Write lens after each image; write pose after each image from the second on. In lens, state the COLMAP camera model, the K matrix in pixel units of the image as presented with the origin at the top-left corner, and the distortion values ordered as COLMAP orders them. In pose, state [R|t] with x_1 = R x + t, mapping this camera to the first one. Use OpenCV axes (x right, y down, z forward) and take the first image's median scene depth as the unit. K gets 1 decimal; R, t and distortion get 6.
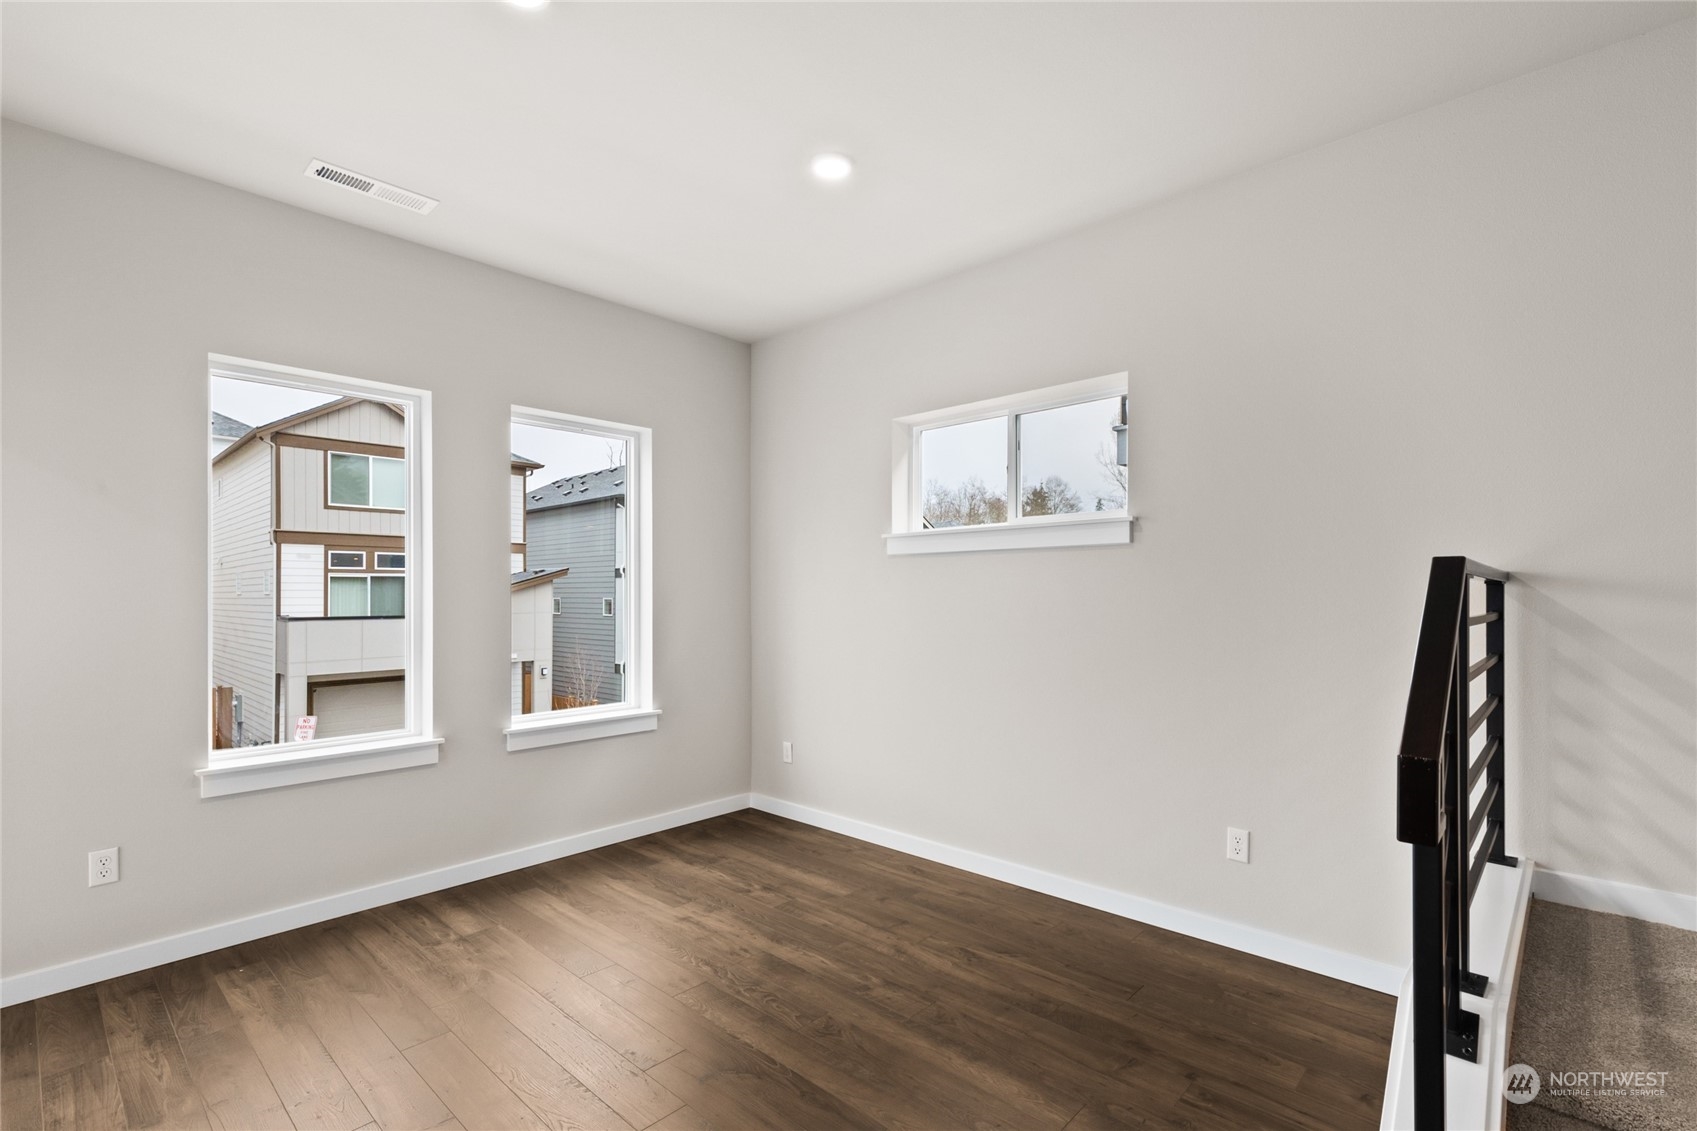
lens RADIAL K [[770.7, 0, 846.4], [0, 770.7, 581.3], [0, 0, 1]] dist [0.001951, -0.000738]
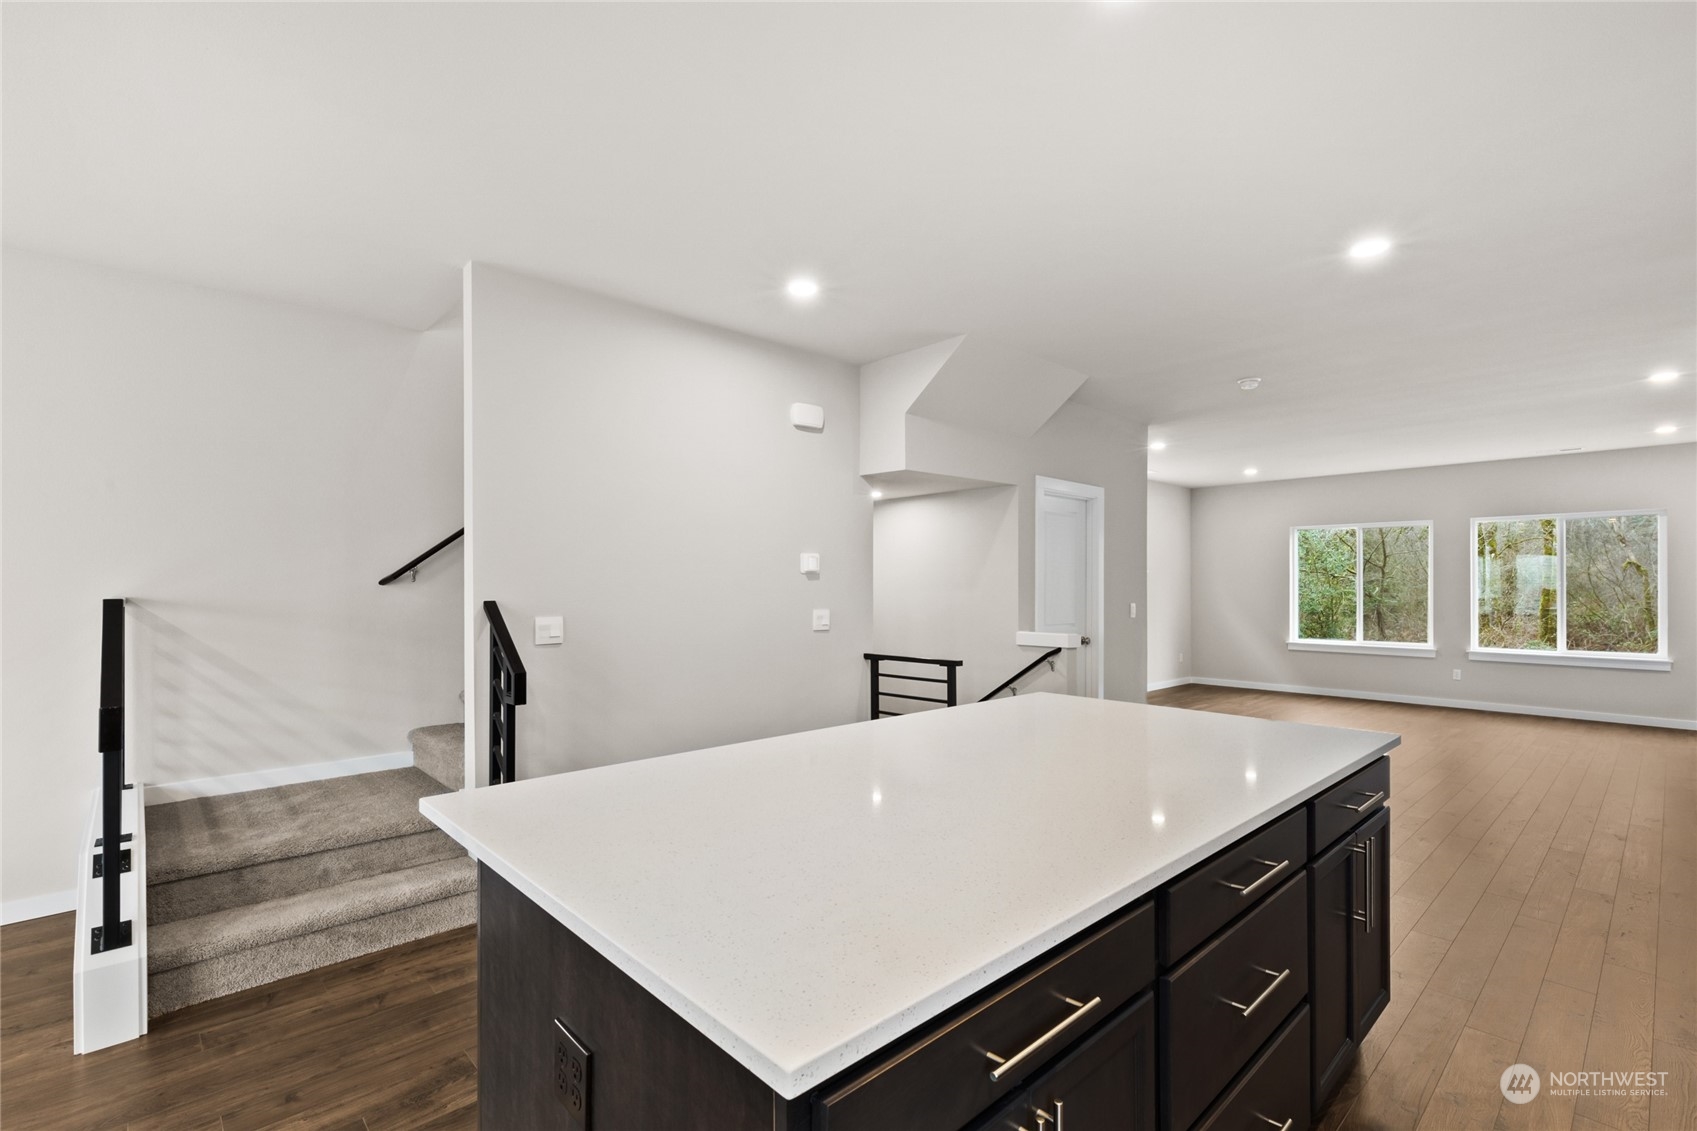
lens RADIAL K [[770.7, 0, 852.7], [0, 770.7, 577.9], [0, 0, 1]] dist [0.001951, -0.000738]
pose [[0.058176, 0.006580, 0.998285, -0.625640], [-0.000813, 0.999978, -0.006544, -0.046450], [-0.998306, -0.000431, 0.058180, -0.558919]]
